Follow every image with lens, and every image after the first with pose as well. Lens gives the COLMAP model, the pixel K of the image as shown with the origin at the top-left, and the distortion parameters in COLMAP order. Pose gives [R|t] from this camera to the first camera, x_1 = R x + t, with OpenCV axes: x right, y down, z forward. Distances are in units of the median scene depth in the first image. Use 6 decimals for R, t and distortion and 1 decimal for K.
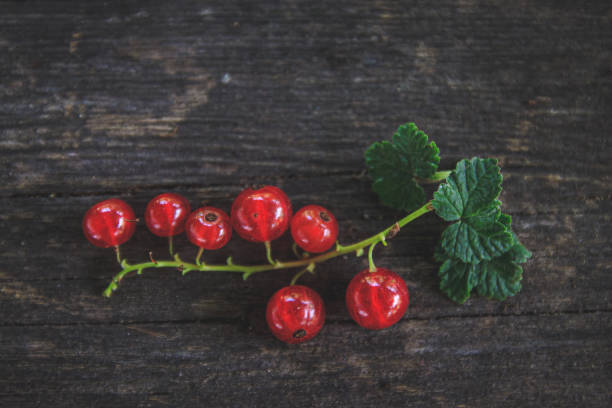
lens RADIAL K [[1669.8, 0, 306.0], [0, 1669.8, 204.0], [0, 0, 1]] dist [-0.456485, 0.589516]
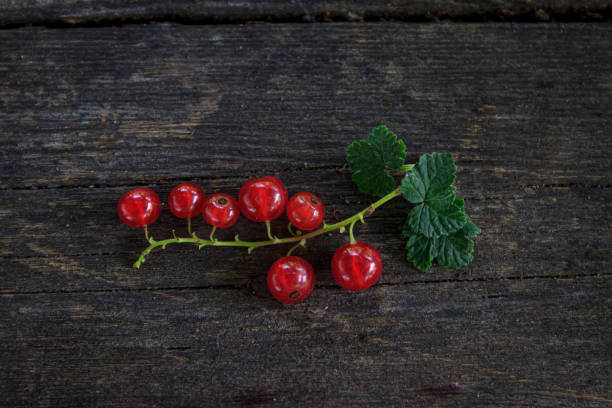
lens RADIAL K [[1669.8, 0, 306.0], [0, 1669.8, 204.0], [0, 0, 1]] dist [-0.456485, 0.589516]
pose [[0.999674, -0.003400, 0.025319, -0.025747], [0.004566, 0.998924, -0.046142, 0.065986], [-0.025134, 0.046243, 0.998614, -0.235412]]
